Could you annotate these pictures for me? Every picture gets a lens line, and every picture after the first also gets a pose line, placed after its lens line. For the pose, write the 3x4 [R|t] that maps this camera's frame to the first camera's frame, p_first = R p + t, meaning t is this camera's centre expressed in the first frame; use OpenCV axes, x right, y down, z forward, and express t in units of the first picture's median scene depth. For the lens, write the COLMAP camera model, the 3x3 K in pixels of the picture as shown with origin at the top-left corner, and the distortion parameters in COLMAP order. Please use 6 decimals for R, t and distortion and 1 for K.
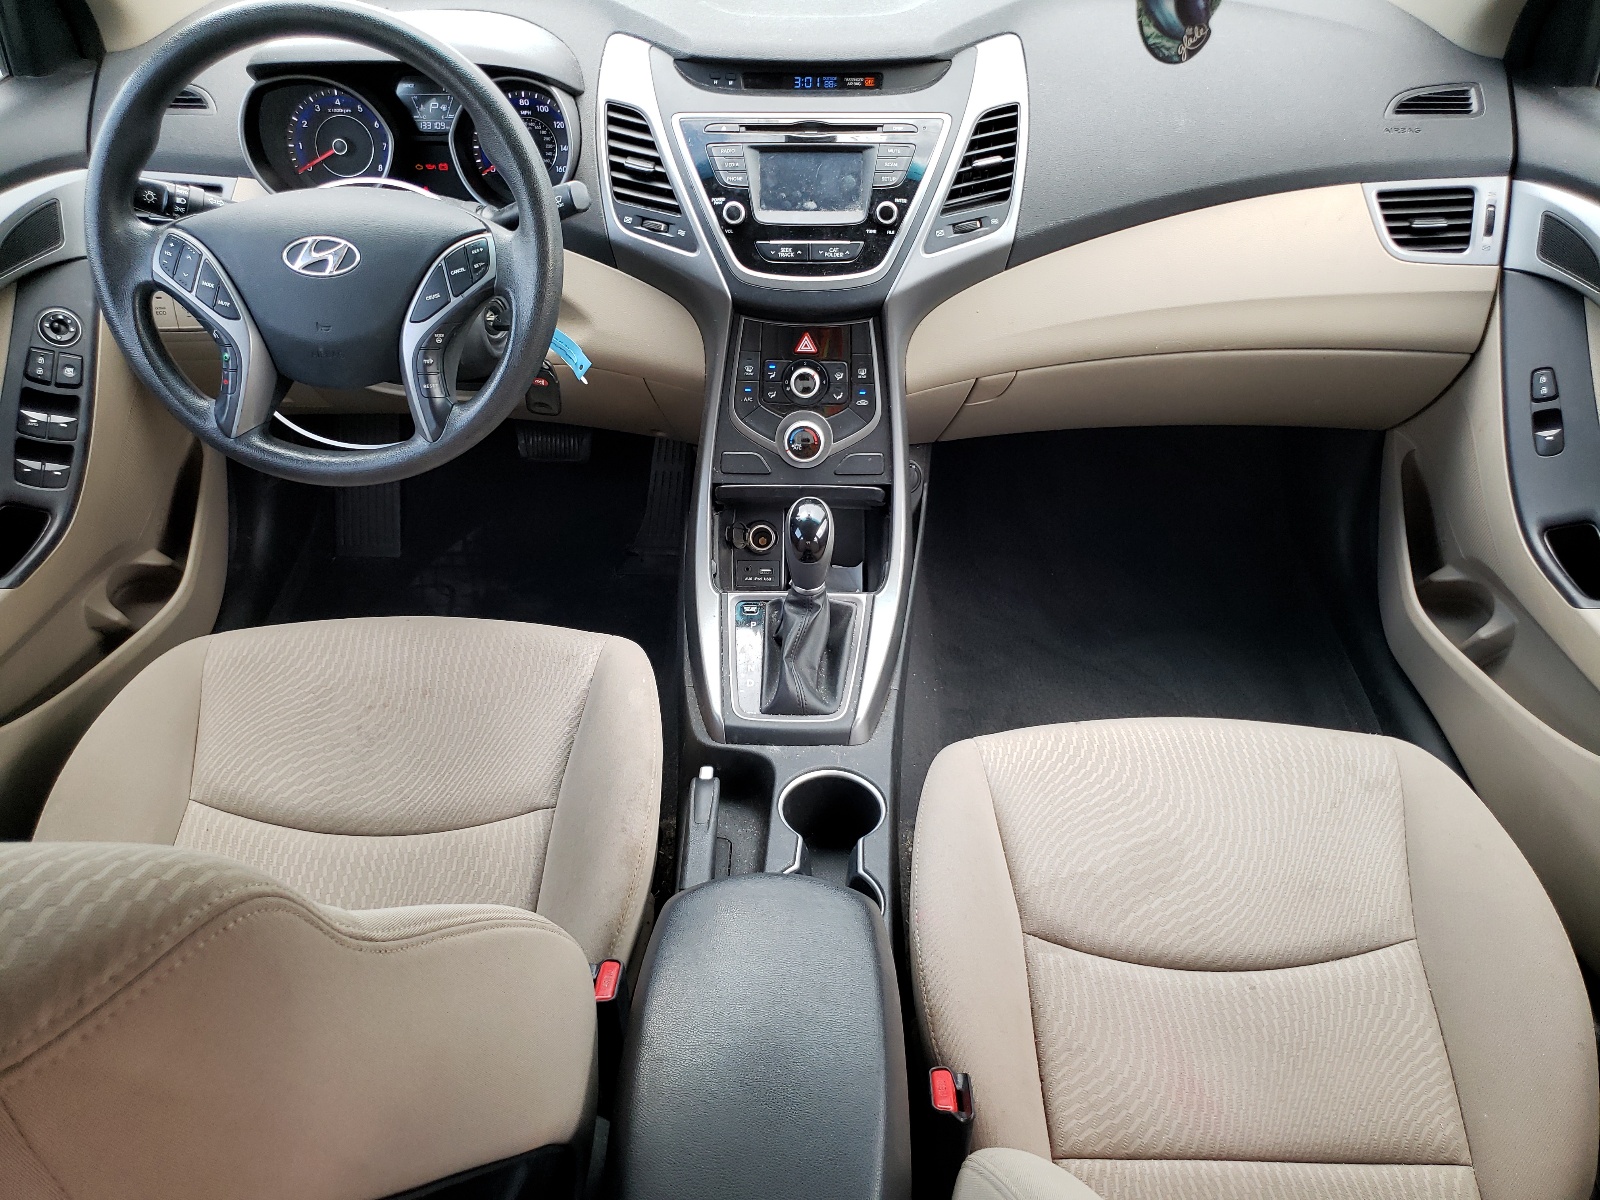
lens RADIAL K [[1220.1, 0, 801.6], [0, 1220.1, 597.8], [0, 0, 1]] dist [0.007298, 0.003121]
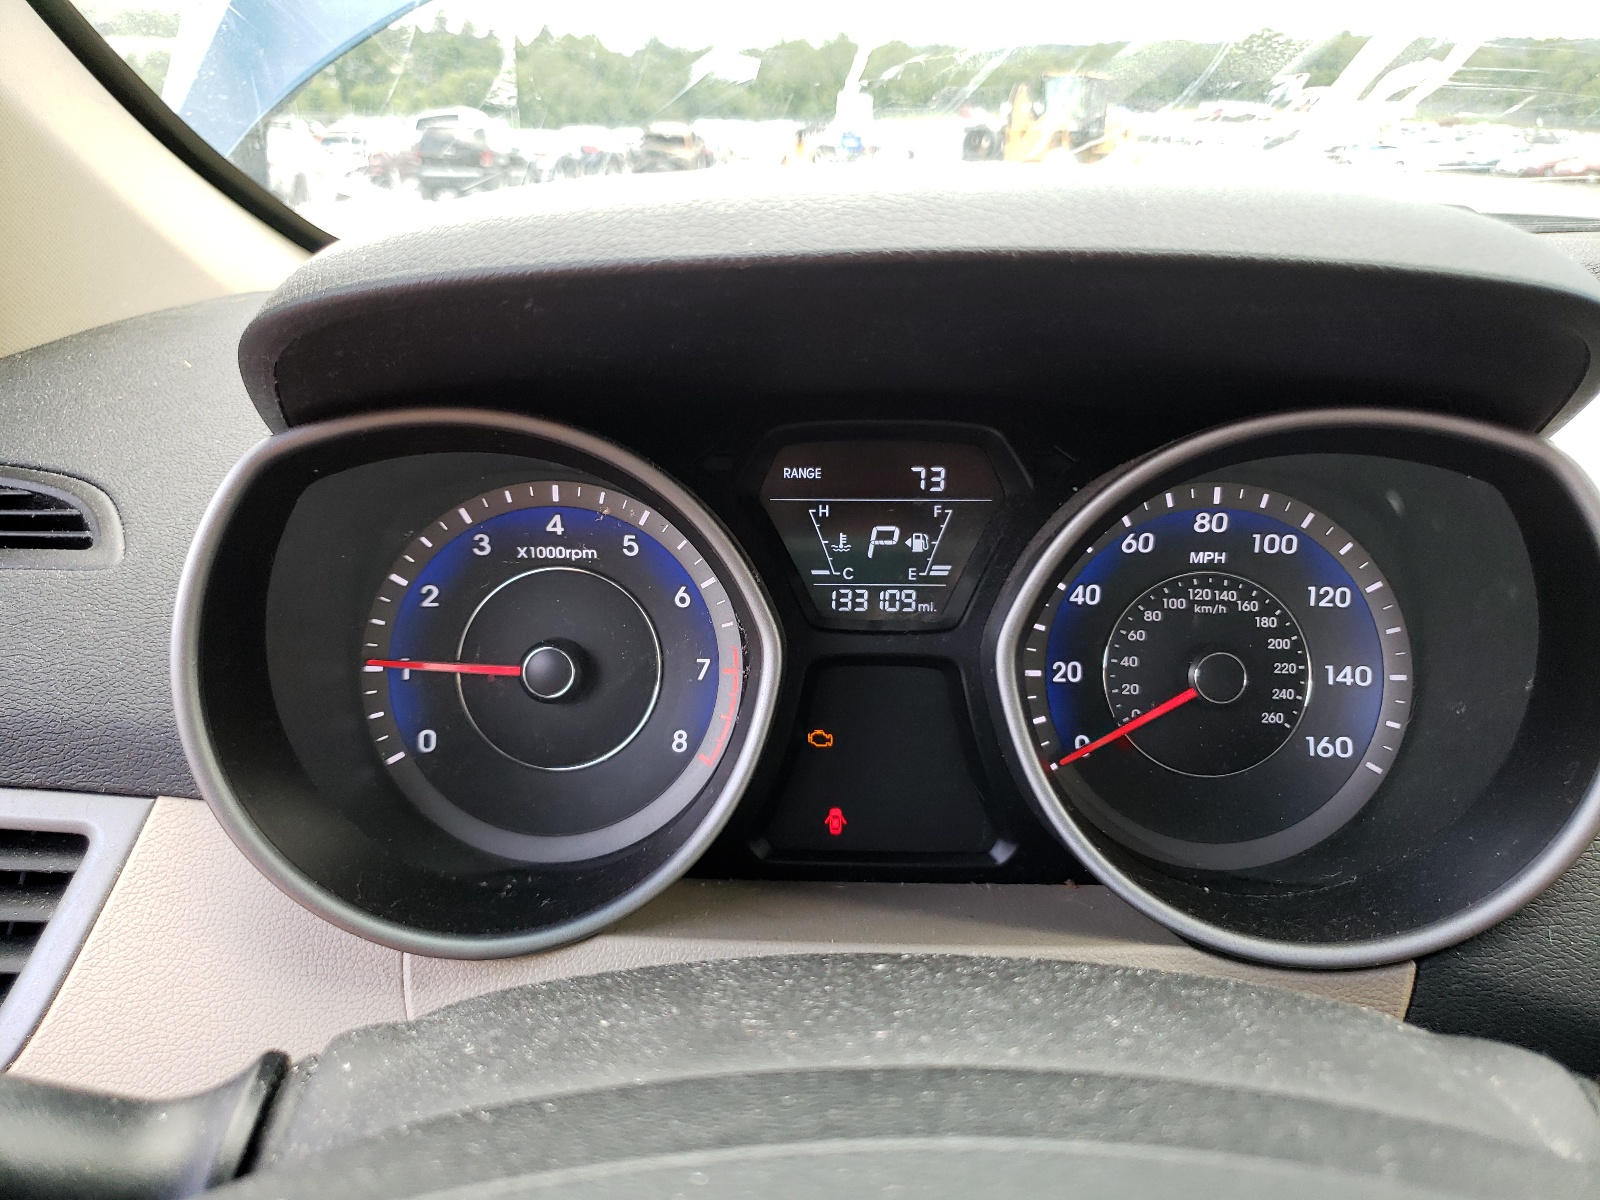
lens RADIAL K [[1220.1, 0, 798.2], [0, 1220.1, 600.3], [0, 0, 1]] dist [0.007298, 0.003121]
pose [[0.999991, -0.001038, 0.004193, -0.323042], [0.002385, 0.941918, -0.335834, -0.292000], [-0.003601, 0.335841, 0.941912, 0.734771]]
